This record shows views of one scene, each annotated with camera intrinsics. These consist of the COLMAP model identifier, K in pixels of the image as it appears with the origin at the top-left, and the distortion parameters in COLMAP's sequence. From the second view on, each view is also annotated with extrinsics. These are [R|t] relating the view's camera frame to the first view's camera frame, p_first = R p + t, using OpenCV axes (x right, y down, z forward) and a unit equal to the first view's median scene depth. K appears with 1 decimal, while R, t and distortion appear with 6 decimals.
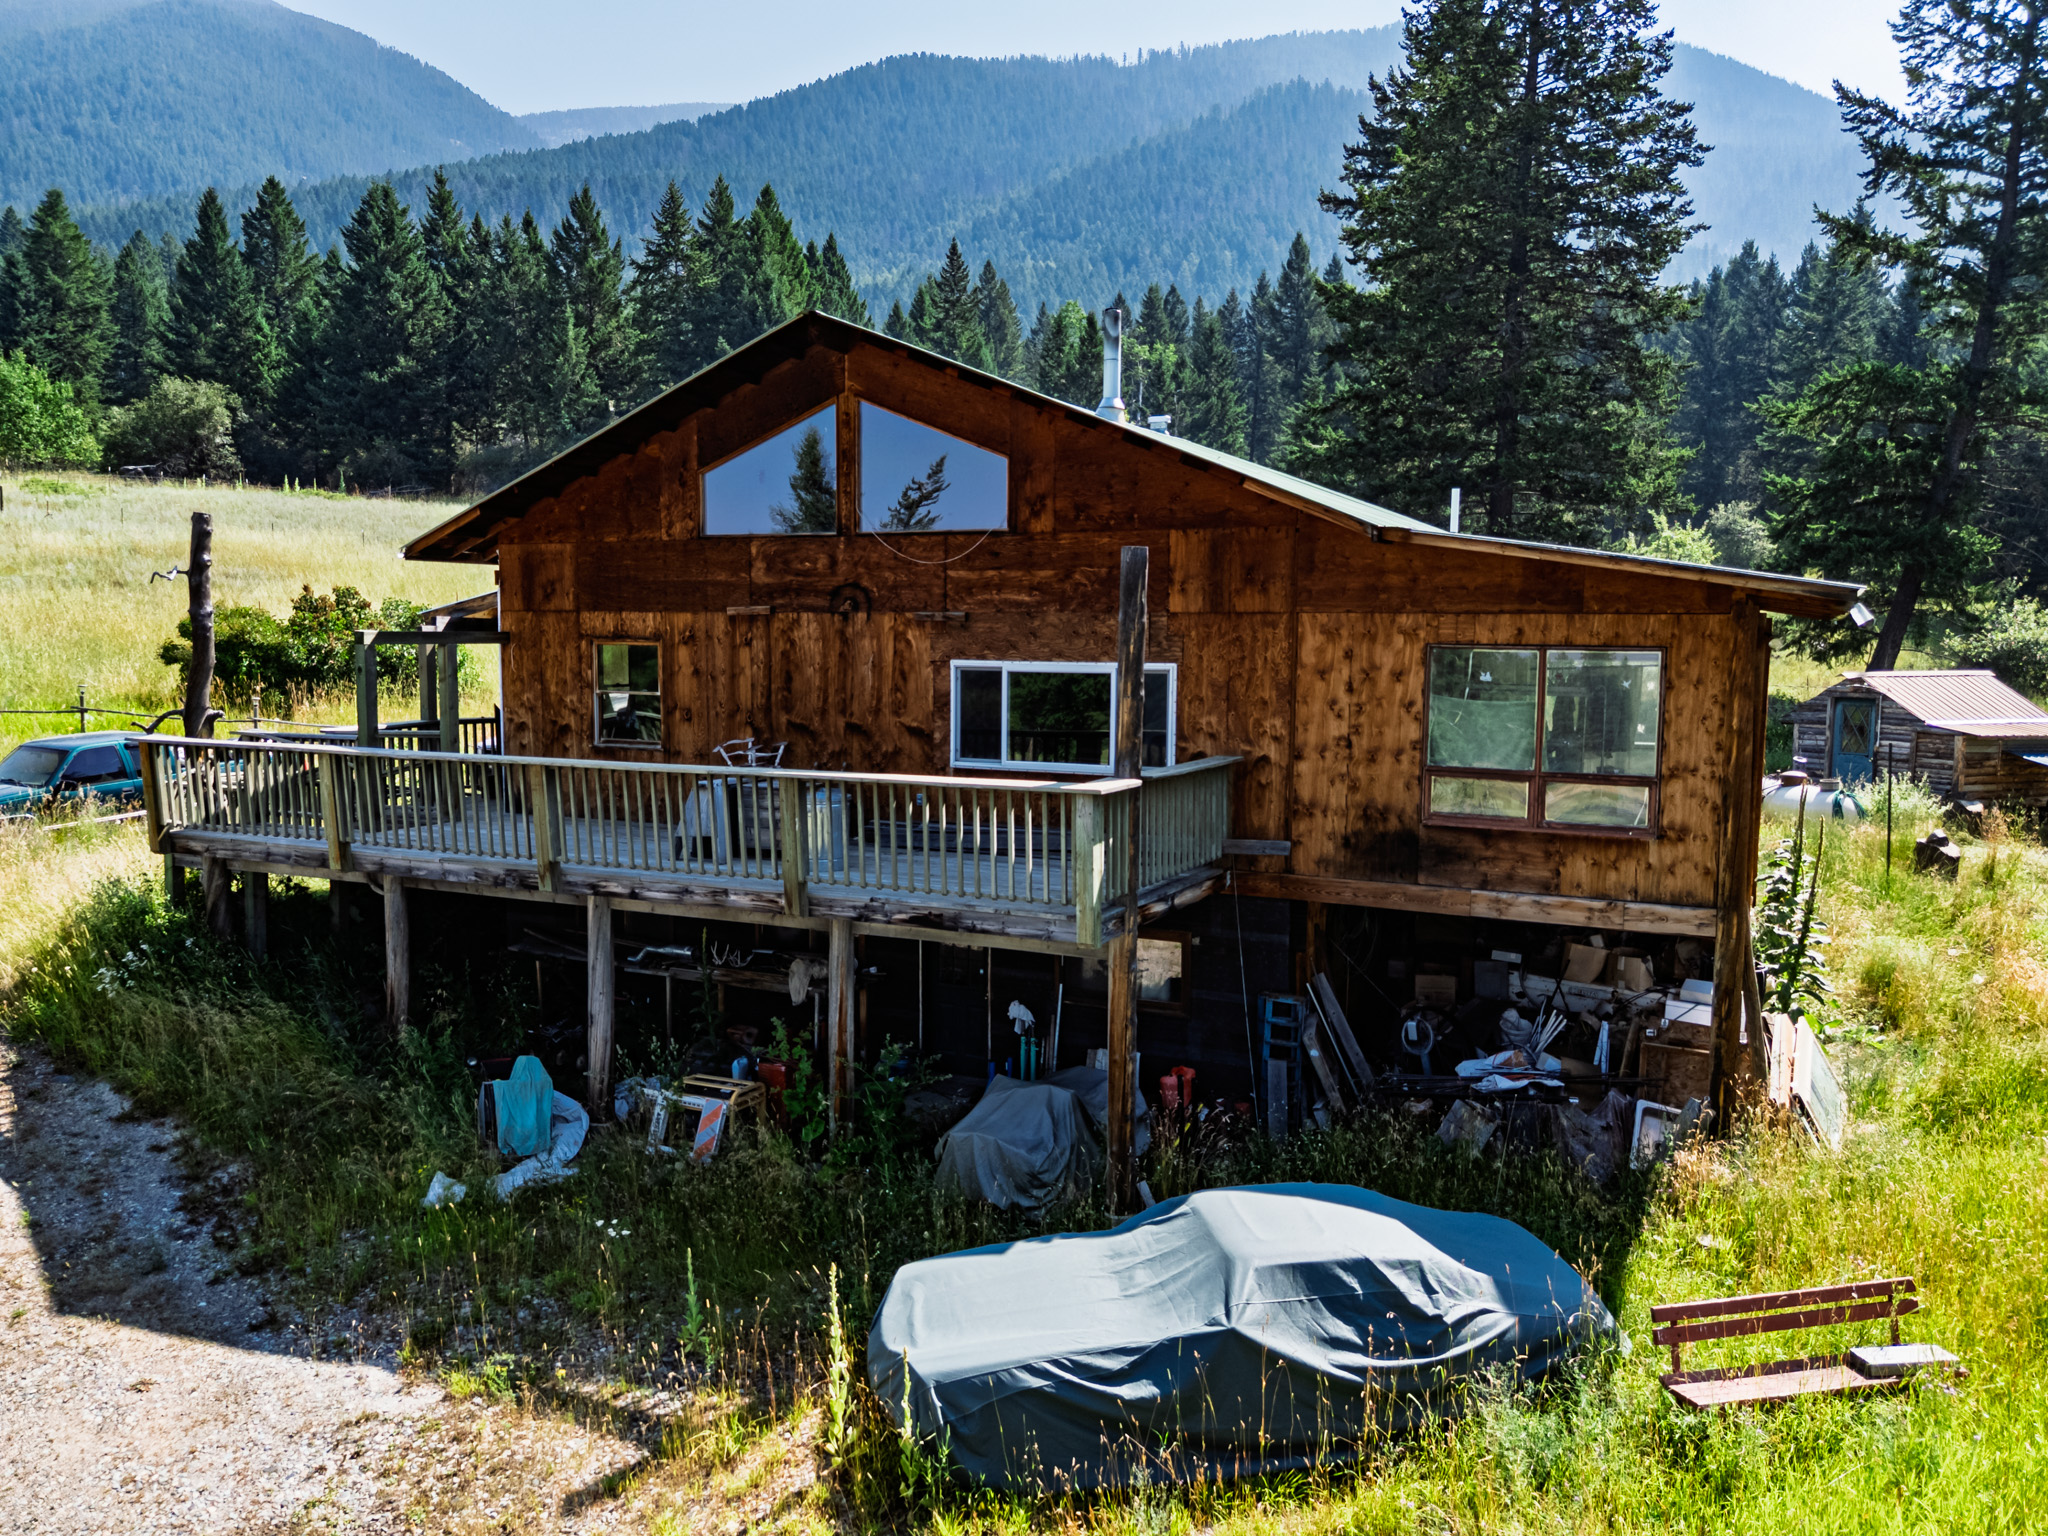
lens RADIAL K [[1442.5, 0, 1024.0], [0, 1442.5, 768.0], [0, 0, 1]] dist [0.004064, -0.000915]
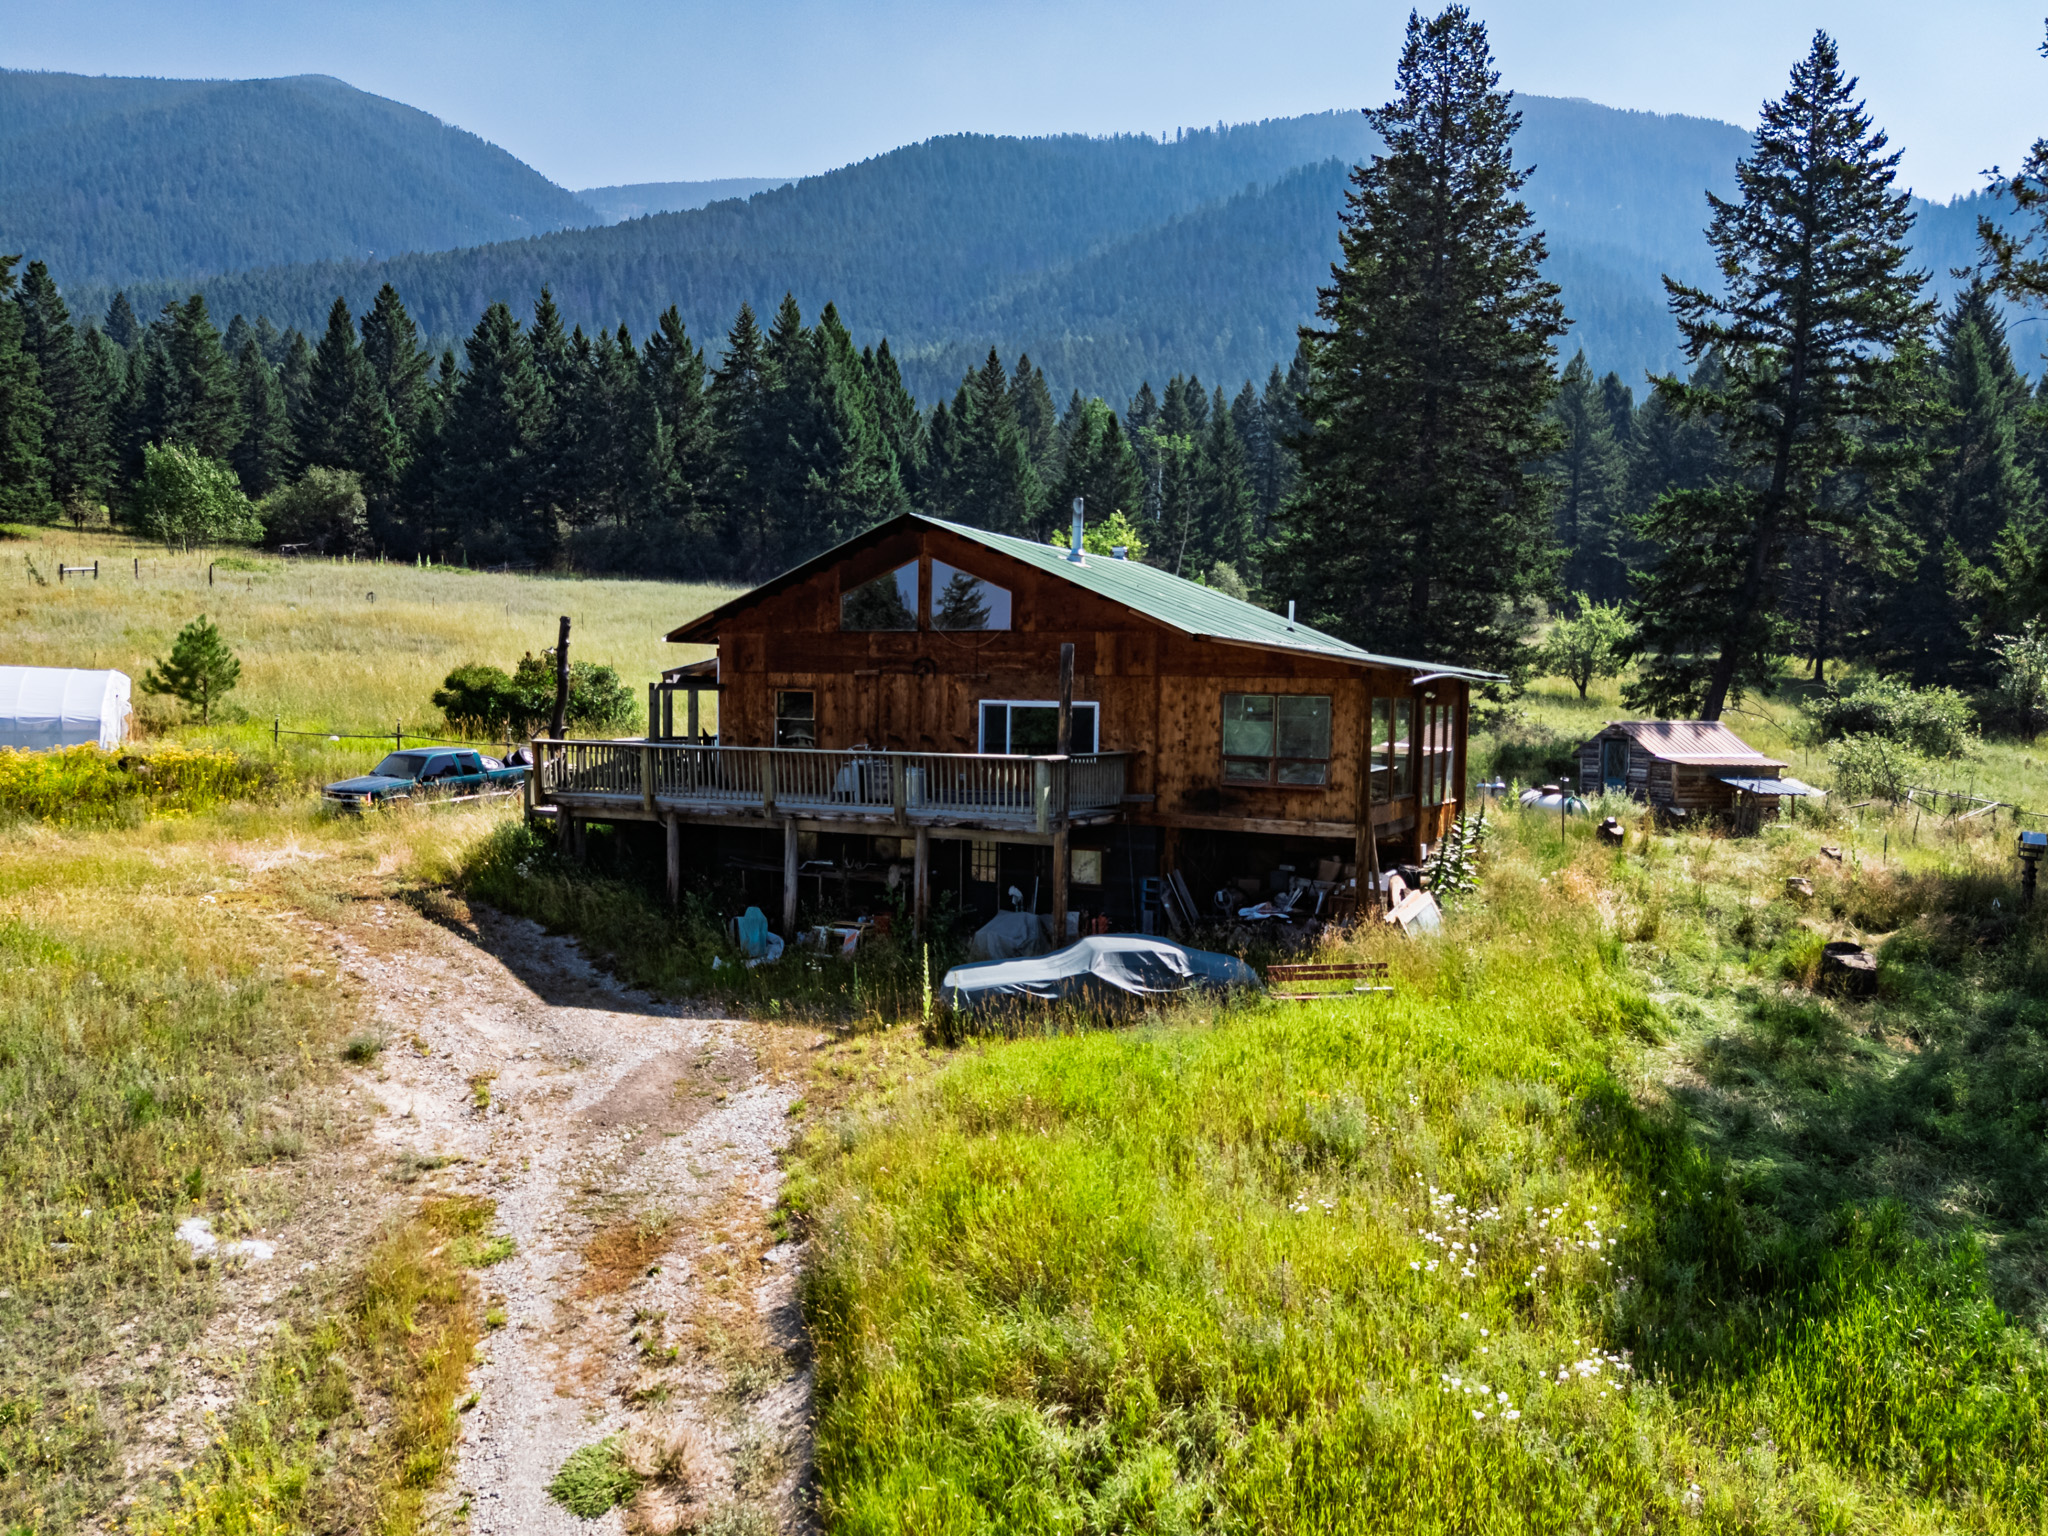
lens RADIAL K [[1442.5, 0, 1024.0], [0, 1442.5, 768.0], [0, 0, 1]] dist [0.004064, -0.000915]
pose [[0.999635, 0.008741, -0.025576, 0.009731], [-0.009816, 0.999061, -0.042210, 0.016020], [0.025183, 0.042445, 0.998781, -0.150421]]
